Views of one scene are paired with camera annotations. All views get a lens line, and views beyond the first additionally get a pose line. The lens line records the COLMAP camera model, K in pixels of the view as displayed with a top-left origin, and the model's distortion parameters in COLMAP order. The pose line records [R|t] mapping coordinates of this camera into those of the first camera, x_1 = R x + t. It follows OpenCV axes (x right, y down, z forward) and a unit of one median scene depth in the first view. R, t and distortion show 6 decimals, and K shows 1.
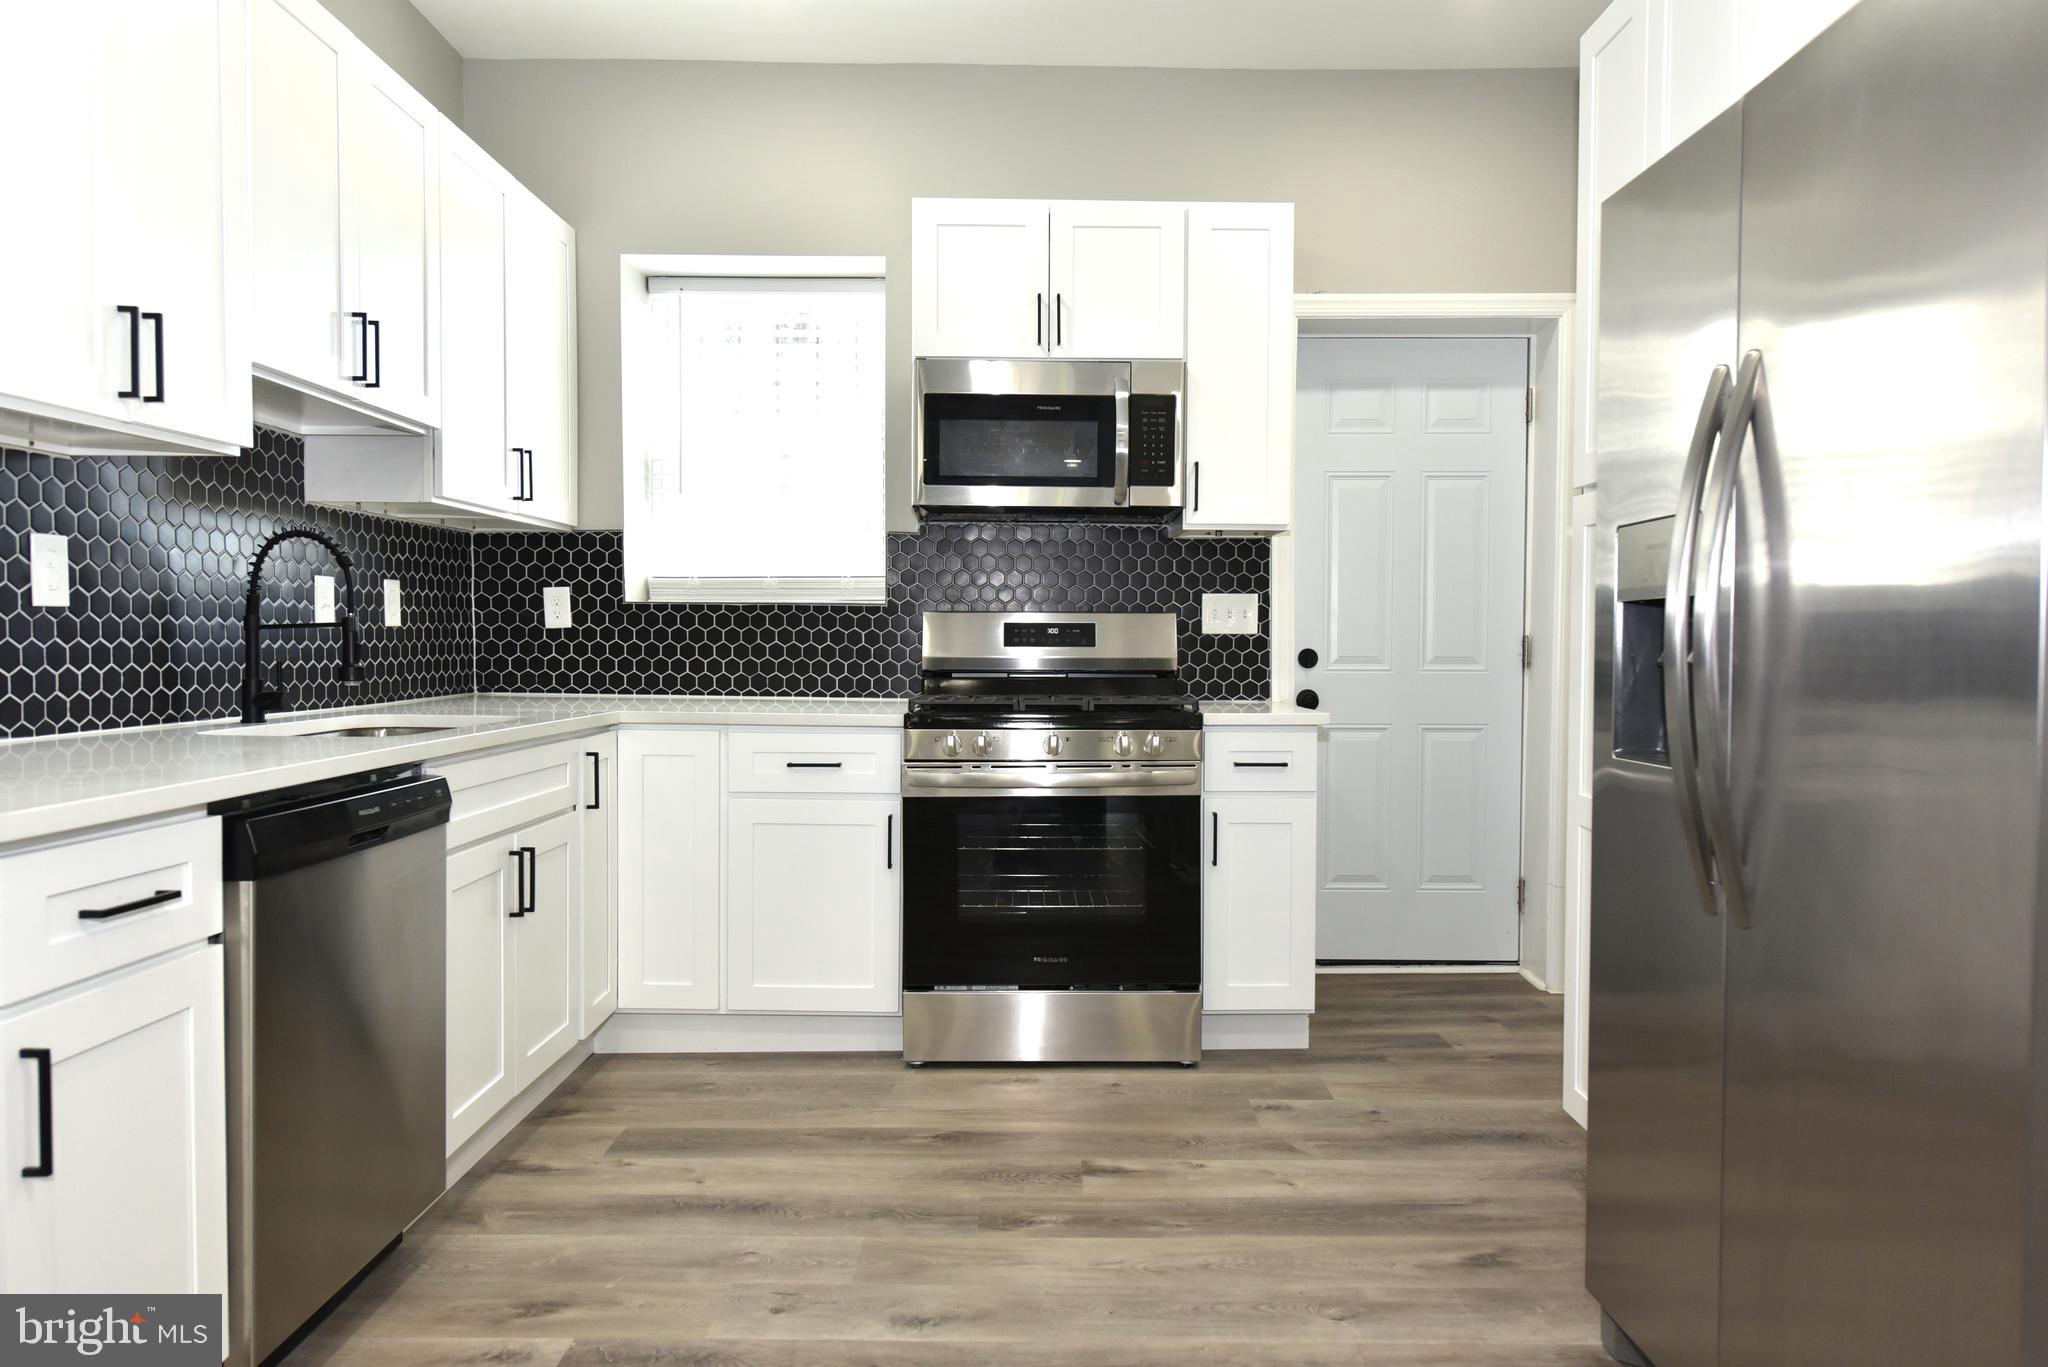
lens RADIAL K [[1342.0, 0, 1041.6], [0, 1342.0, 677.9], [0, 0, 1]] dist [-0.004455, 0.000954]
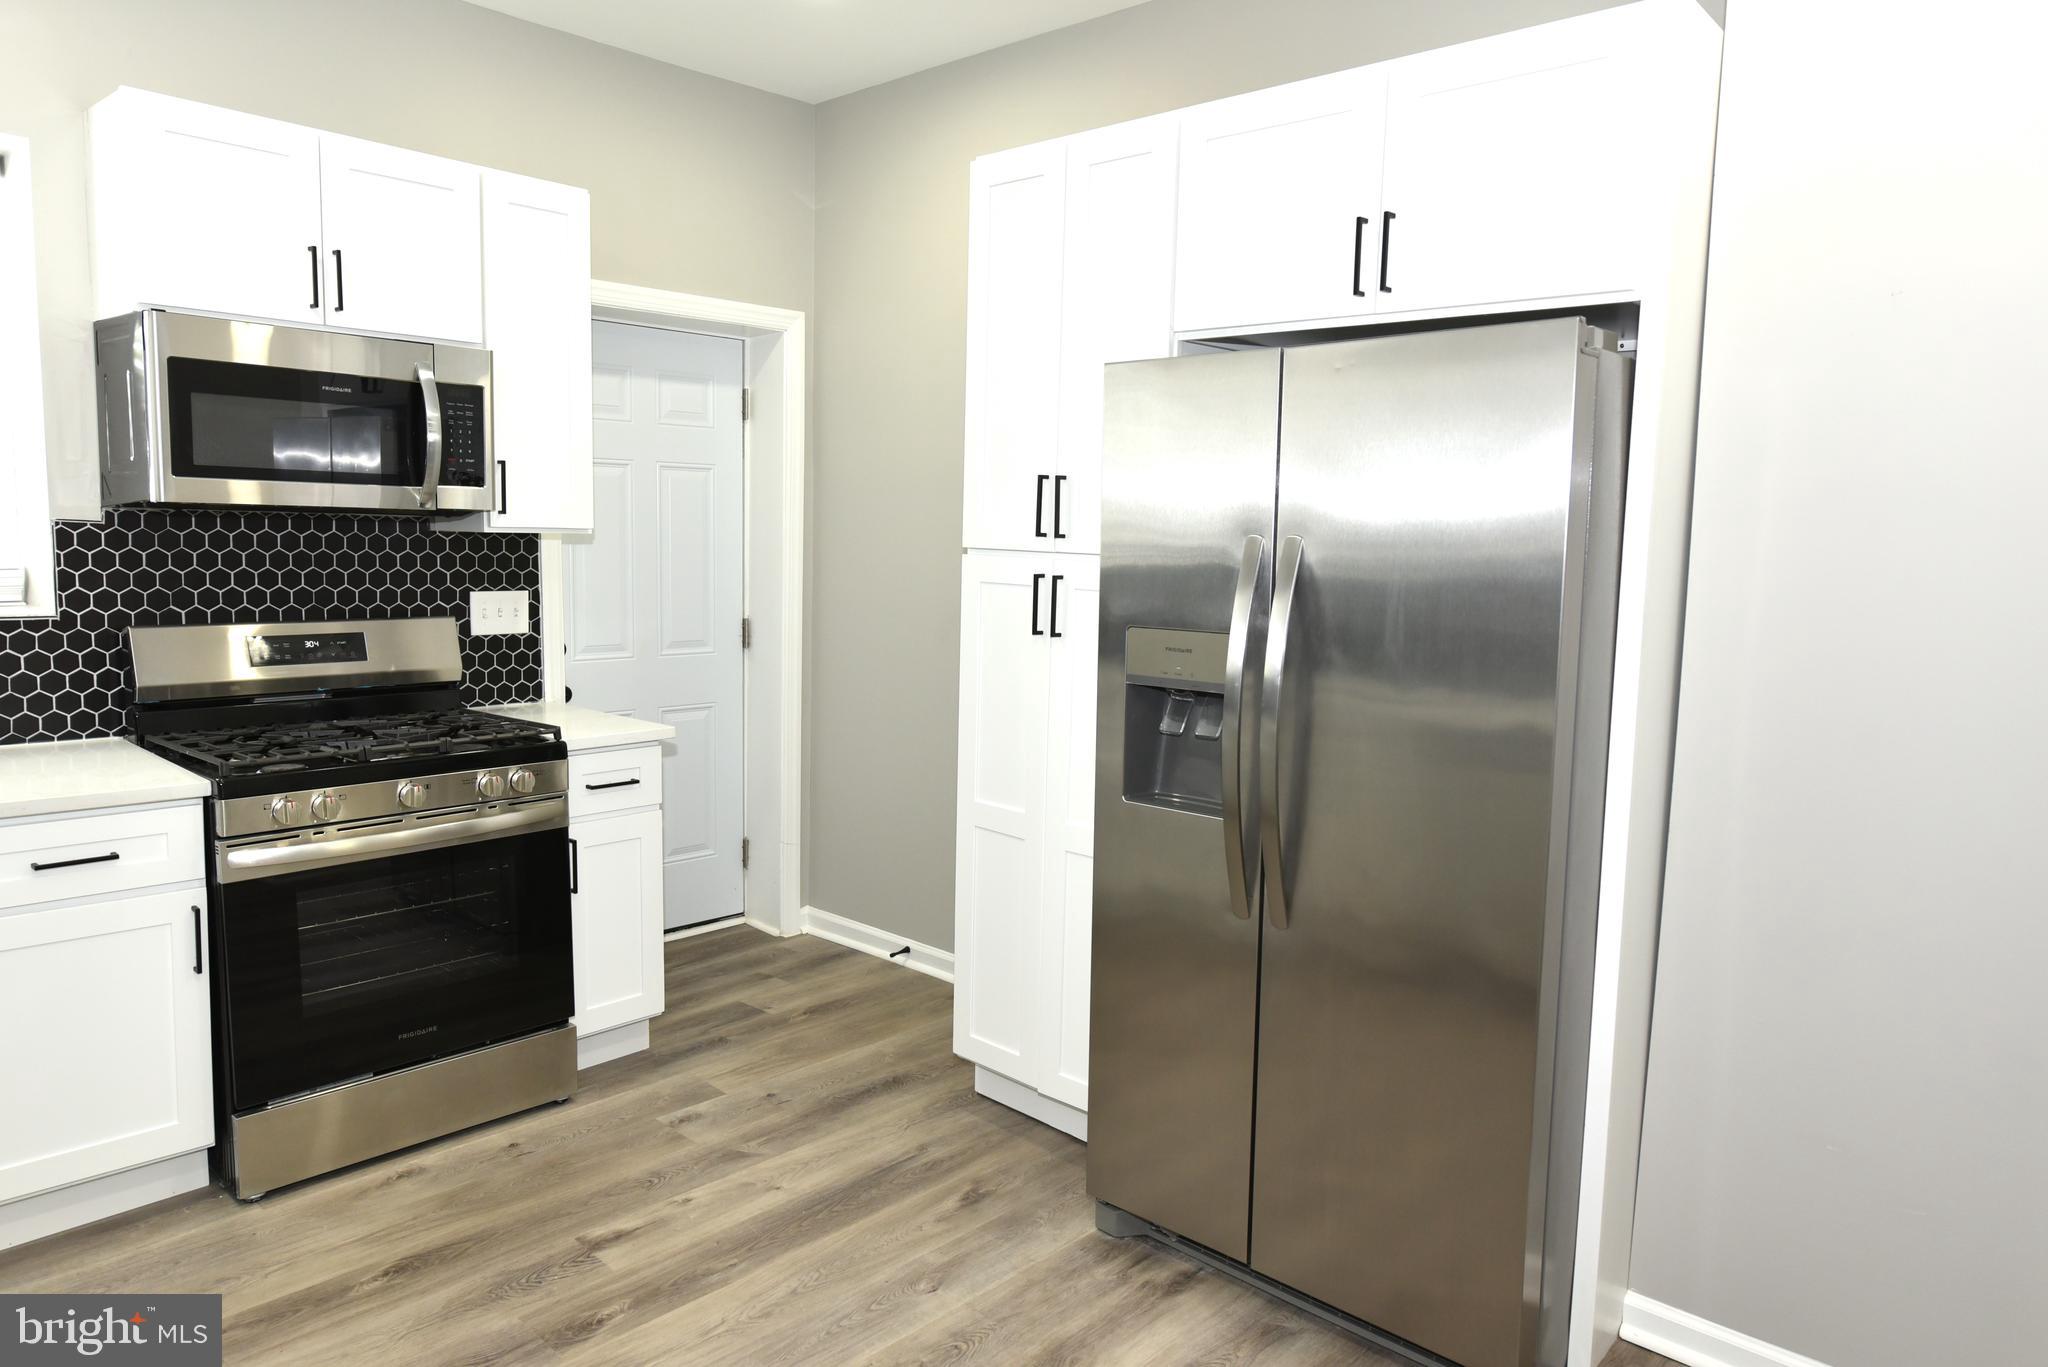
lens RADIAL K [[1342.0, 0, 1043.2], [0, 1342.0, 675.6], [0, 0, 1]] dist [-0.004455, 0.000954]
pose [[0.680996, -0.067648, 0.729156, -0.309668], [0.000415, 0.995759, 0.091995, -0.097373], [-0.732287, -0.062345, 0.678136, 0.094559]]
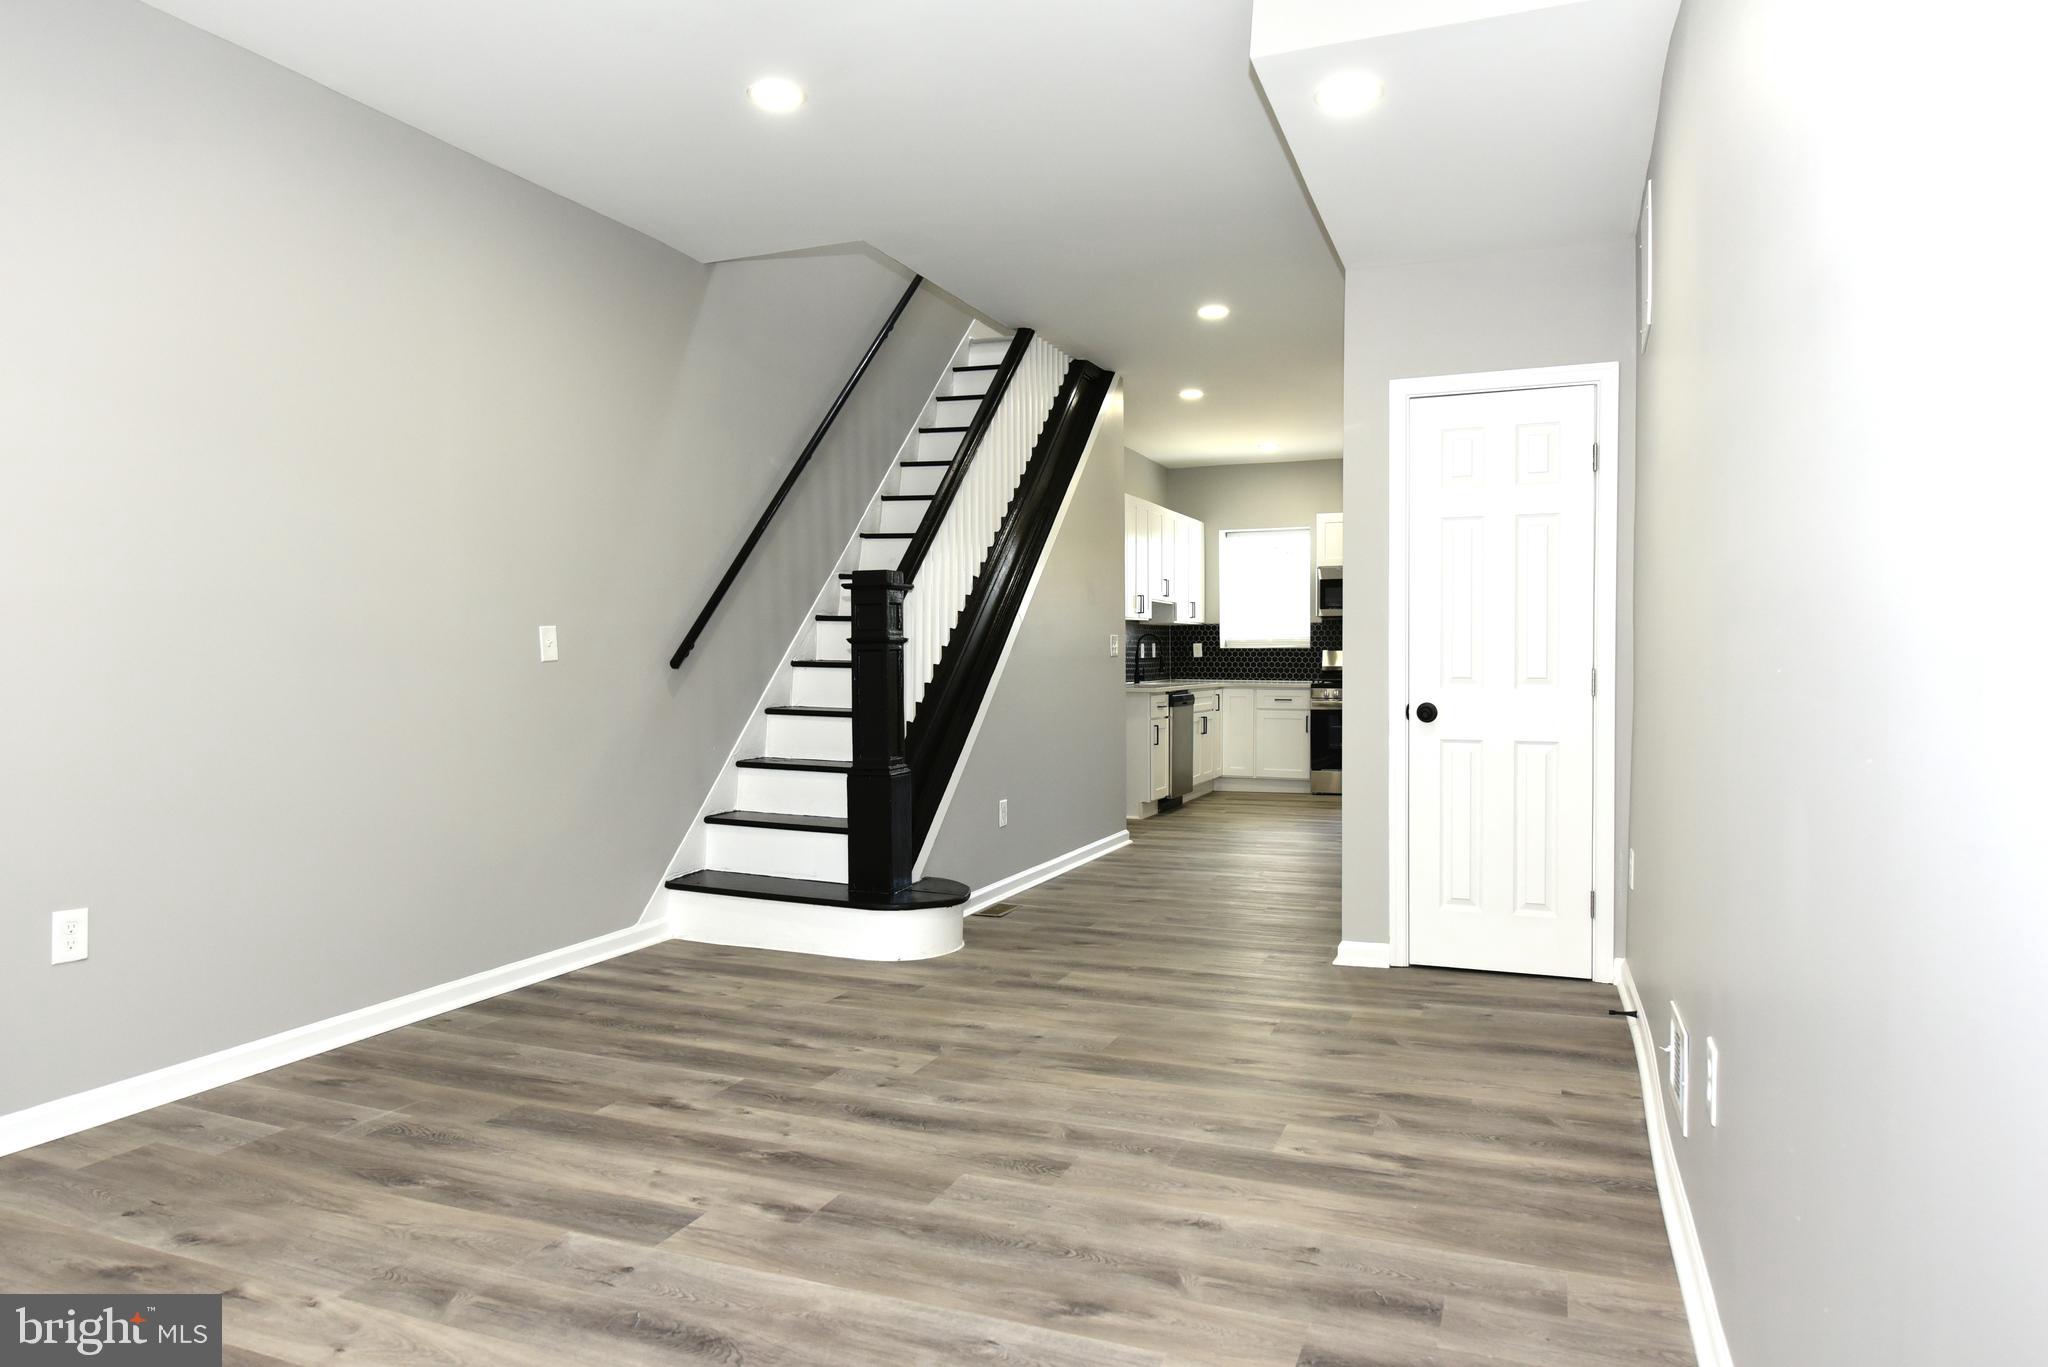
lens RADIAL K [[1300.8, 0, 1029.7], [0, 1300.8, 682.5], [0, 0, 1]] dist [-0.009410, 0.004670]
pose [[0.927458, 0.000585, -0.373926, 0.390569], [-0.004417, 0.999946, -0.009392, 0.050005], [0.373901, 0.010362, 0.927411, -1.911670]]
